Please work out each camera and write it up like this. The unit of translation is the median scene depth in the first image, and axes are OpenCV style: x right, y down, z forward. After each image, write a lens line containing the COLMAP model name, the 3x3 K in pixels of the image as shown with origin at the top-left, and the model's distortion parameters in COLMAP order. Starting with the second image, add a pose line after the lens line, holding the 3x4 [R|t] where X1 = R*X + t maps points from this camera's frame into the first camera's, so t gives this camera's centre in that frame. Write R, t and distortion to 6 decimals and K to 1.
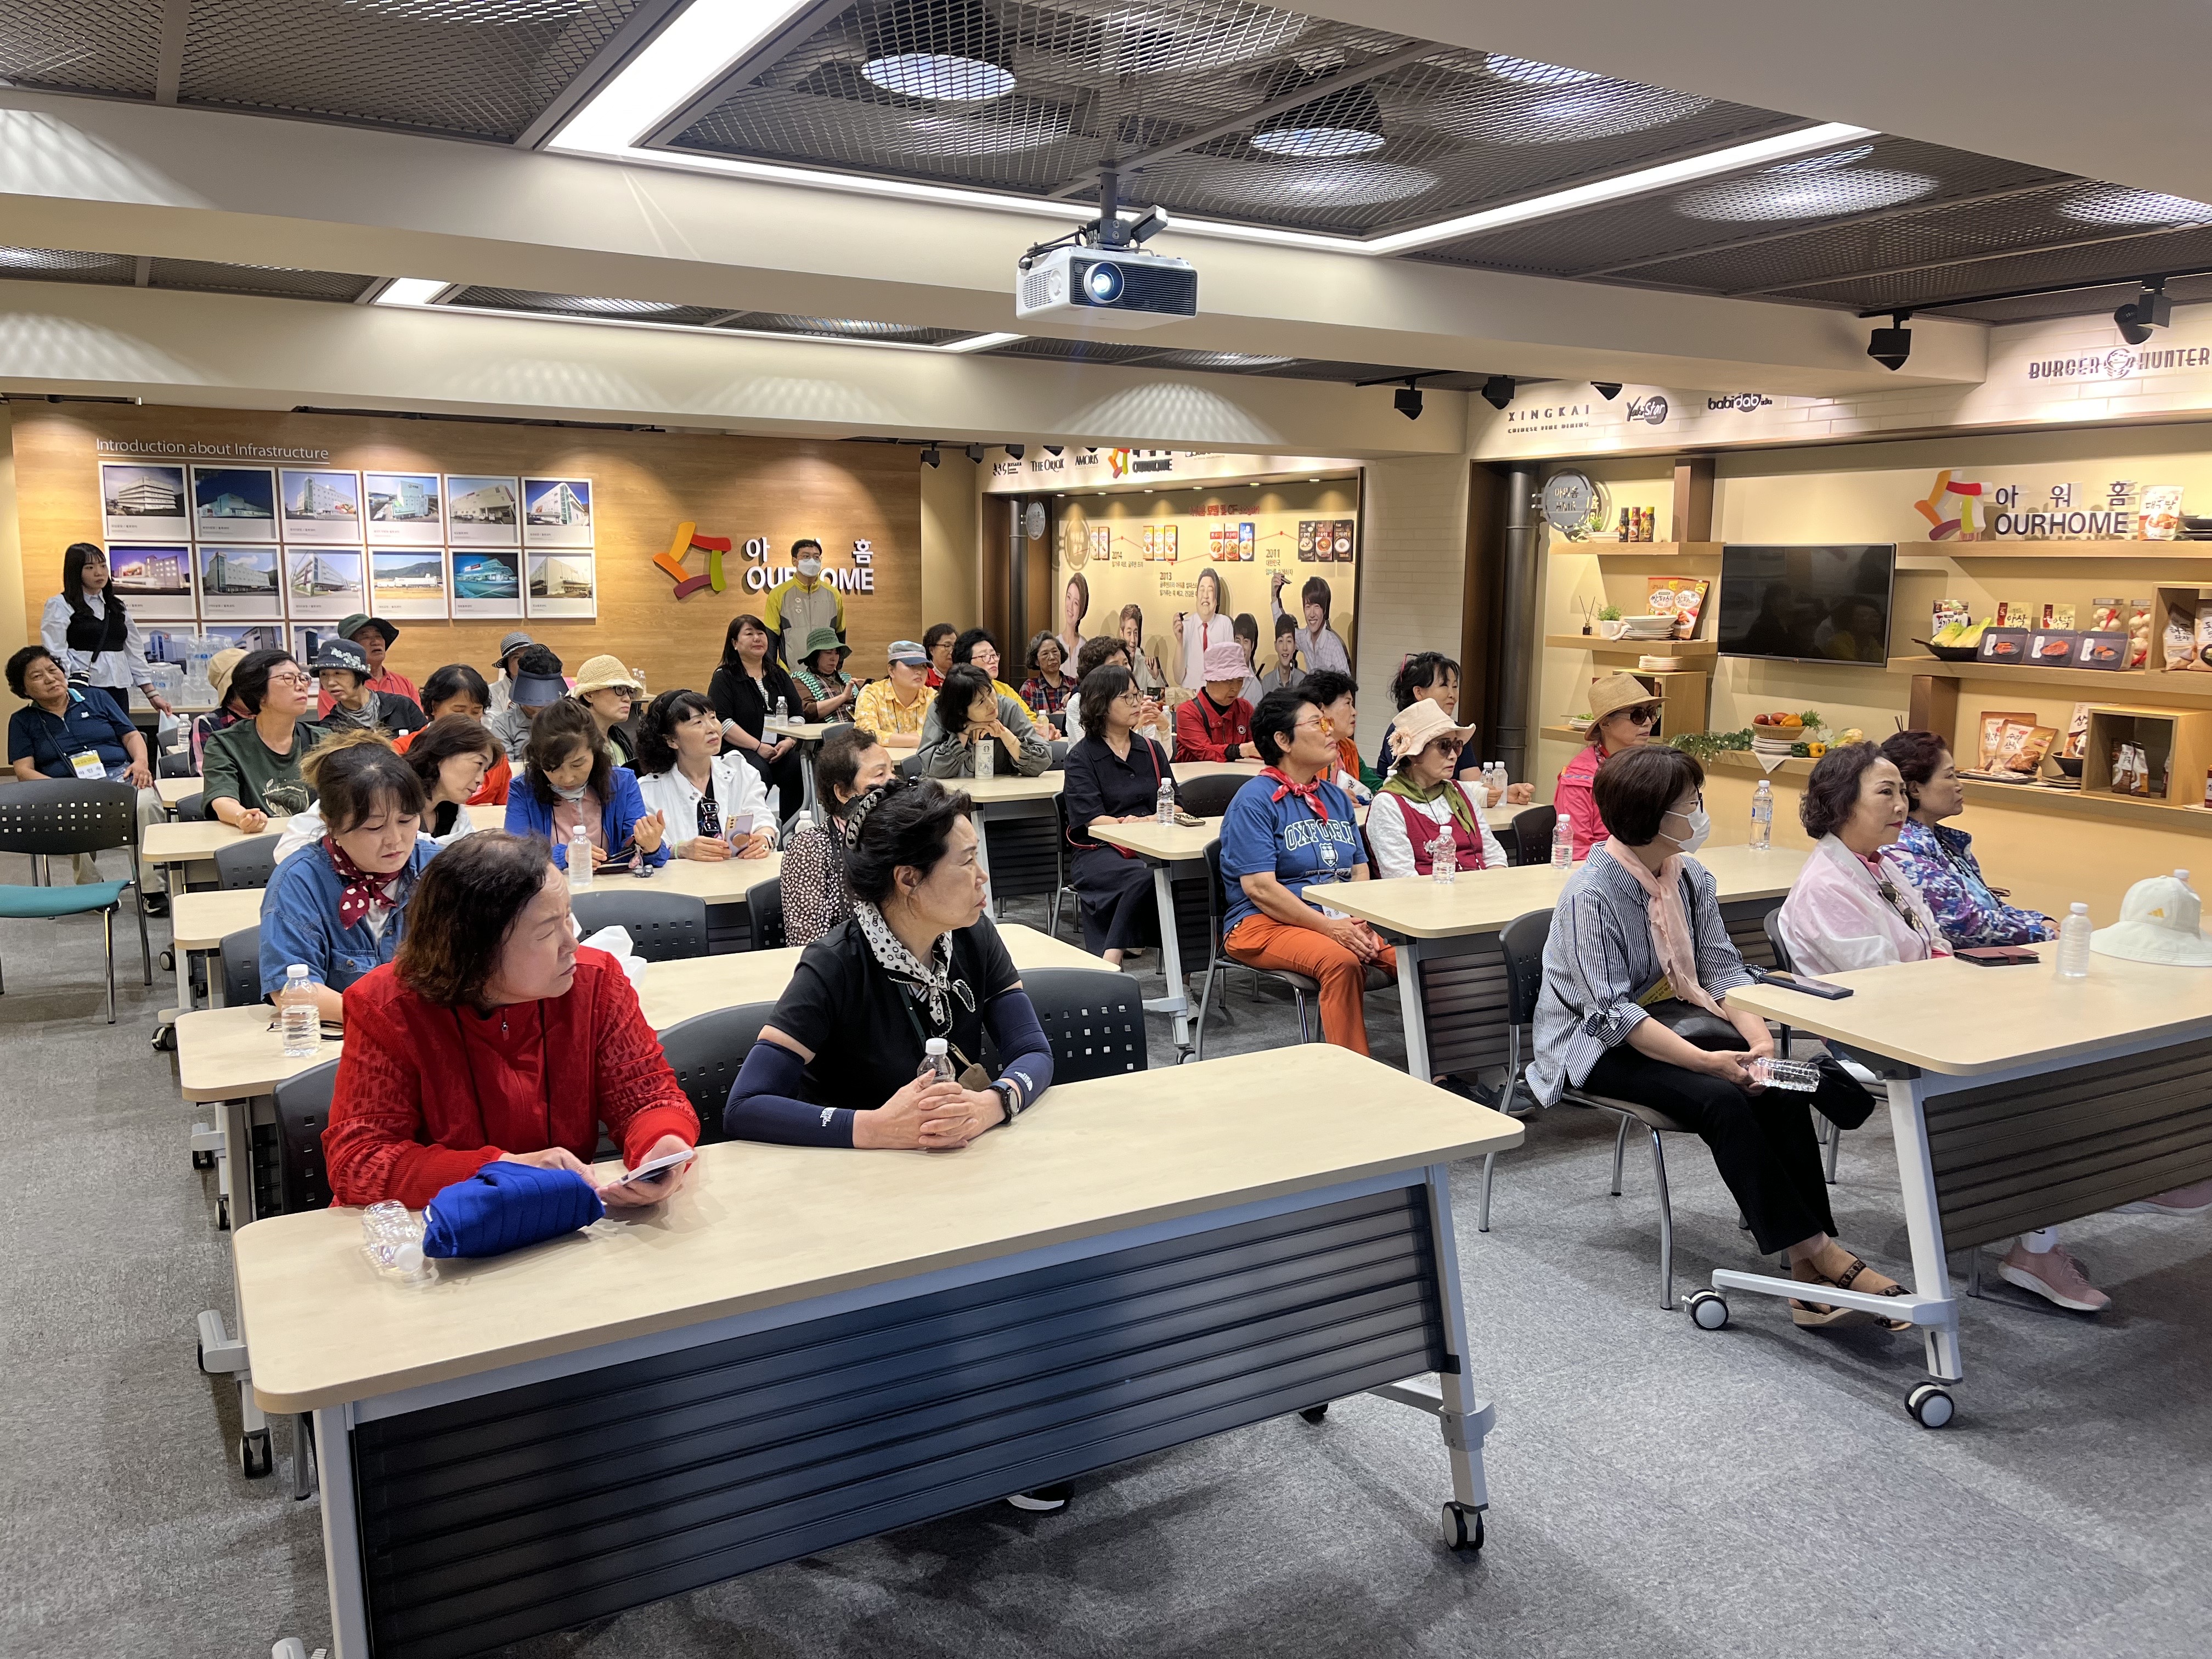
lens RADIAL K [[1675.2, 0, 1102.3], [0, 1675.2, 832.0], [0, 0, 1]] dist [-0.000080, 0.000002]
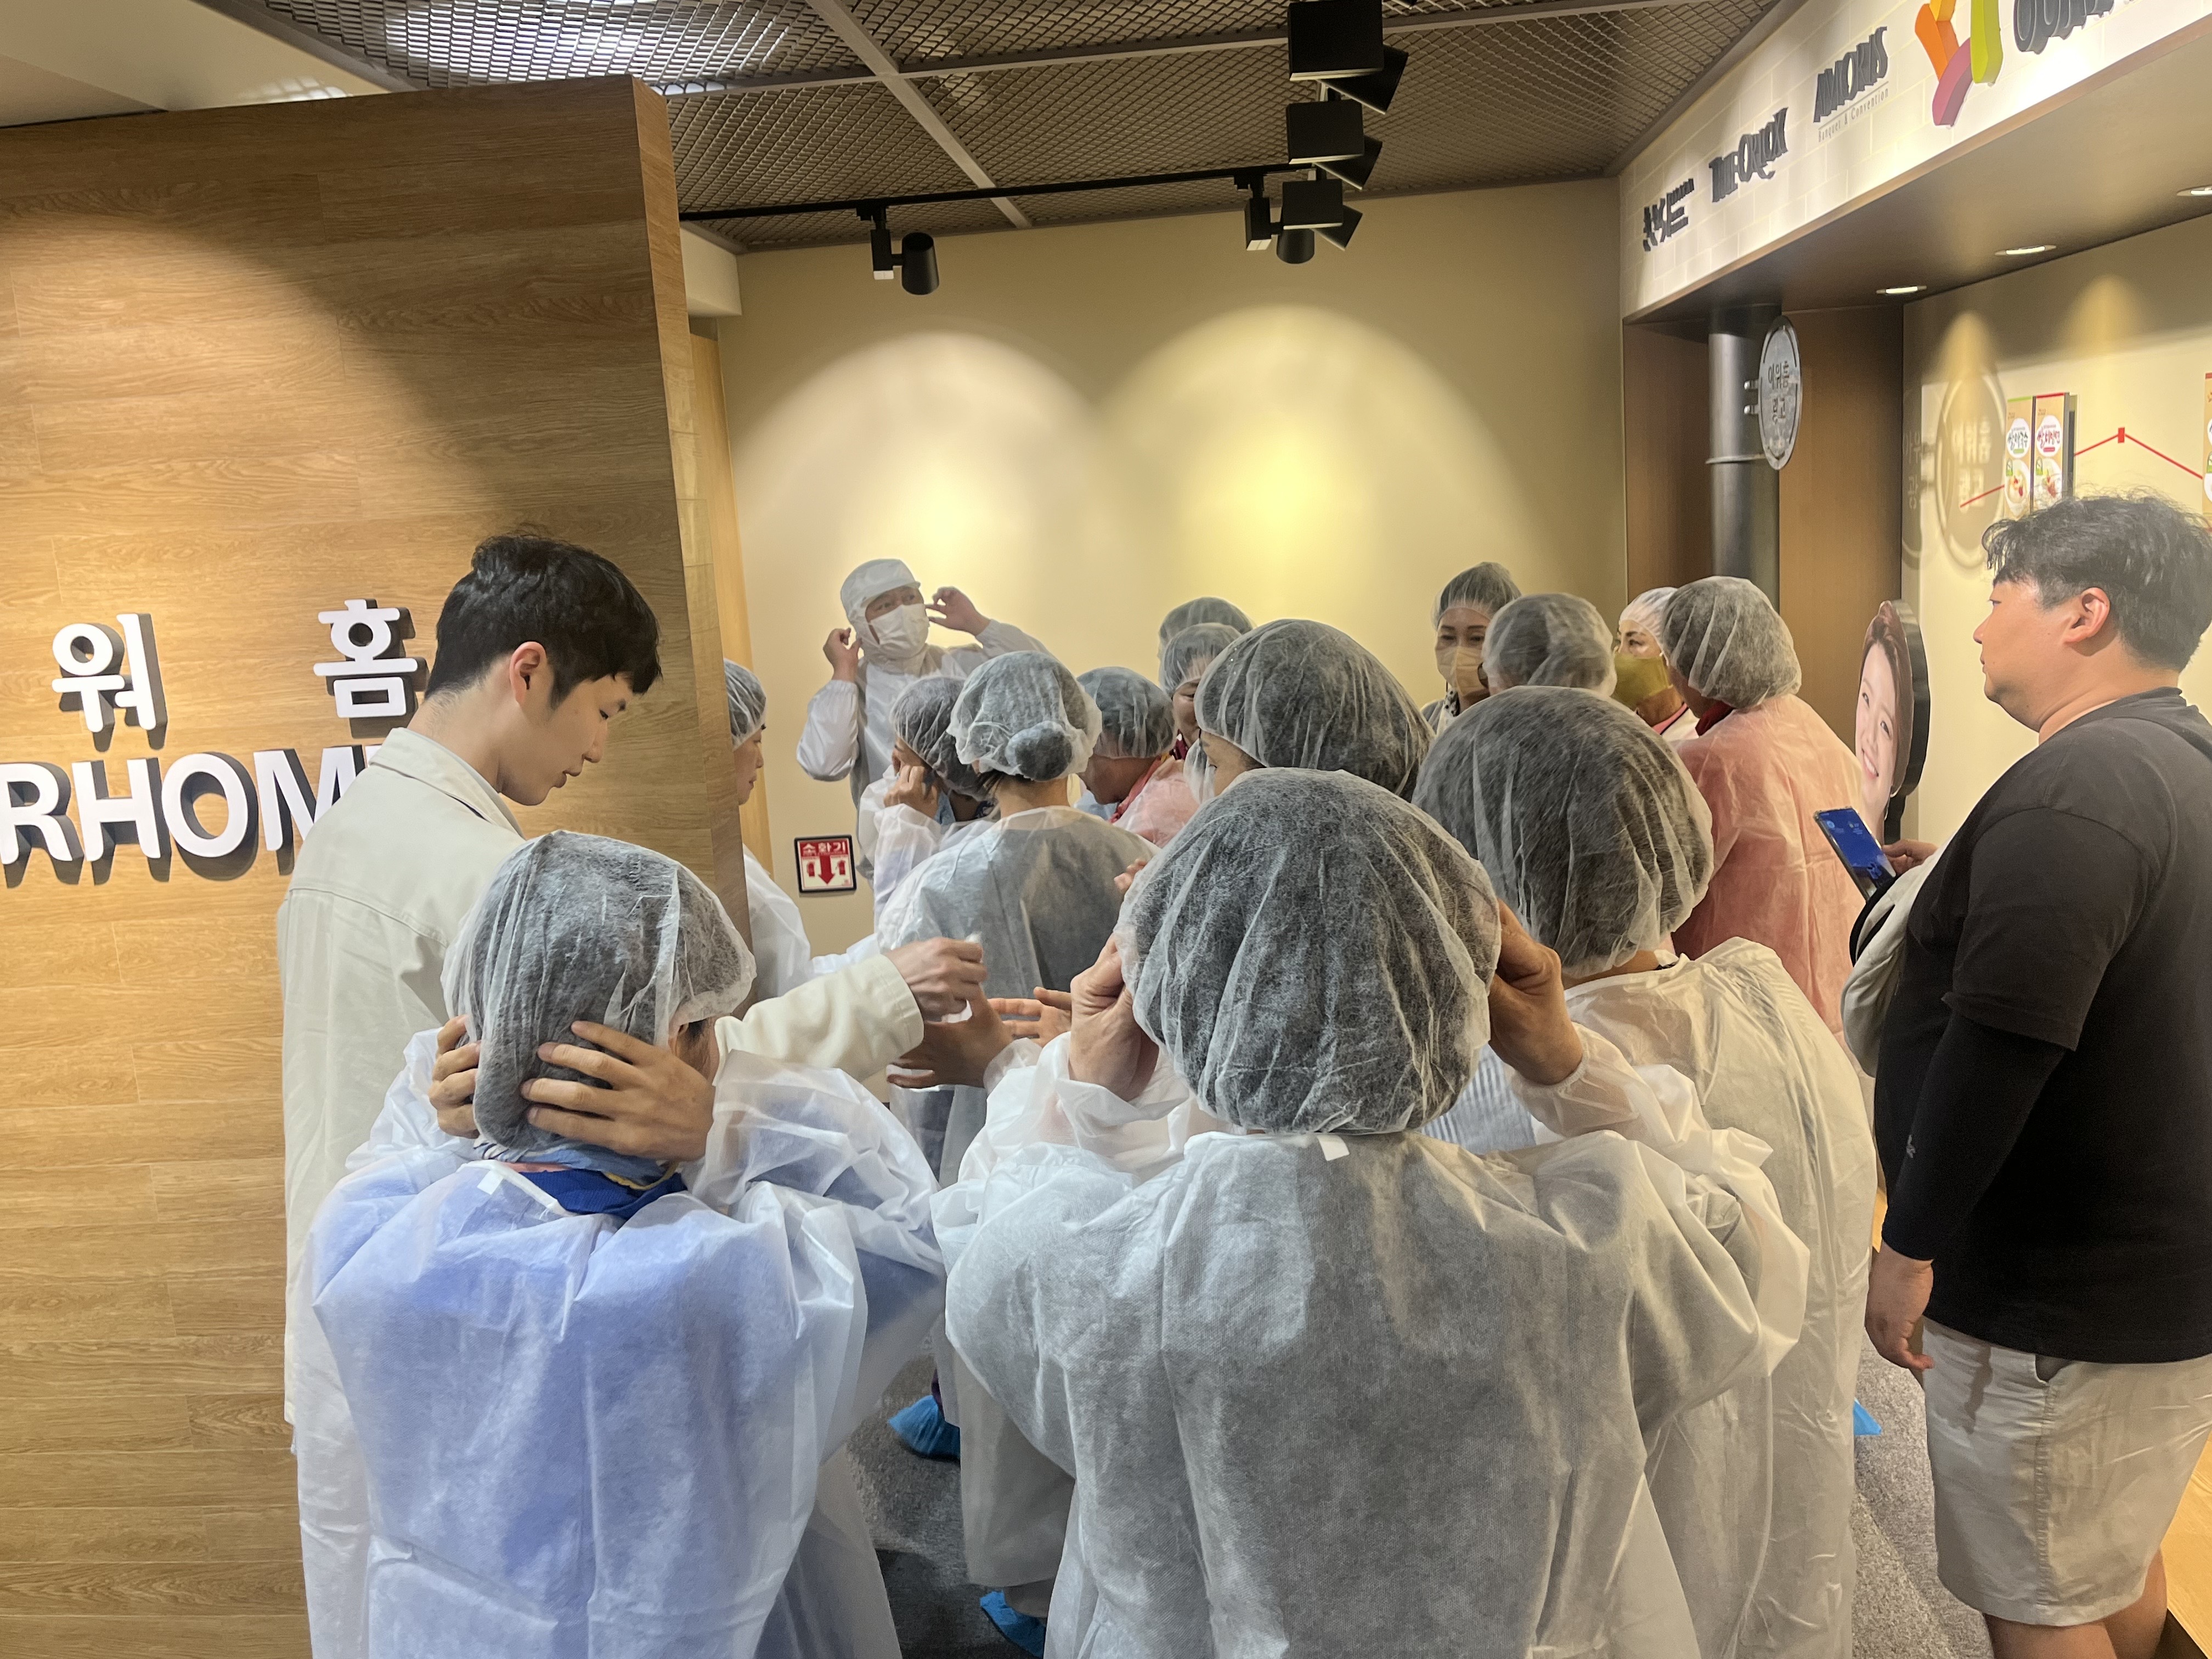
lens RADIAL K [[1869.4, 0, 1102.4], [0, 1869.4, 830.5], [0, 0, 1]] dist [0.003507, 0.001410]
pose [[0.812256, 0.037852, -0.582072, 0.047435], [-0.020911, 0.999140, 0.035793, -0.125581], [0.582927, -0.016901, 0.812349, 0.696805]]
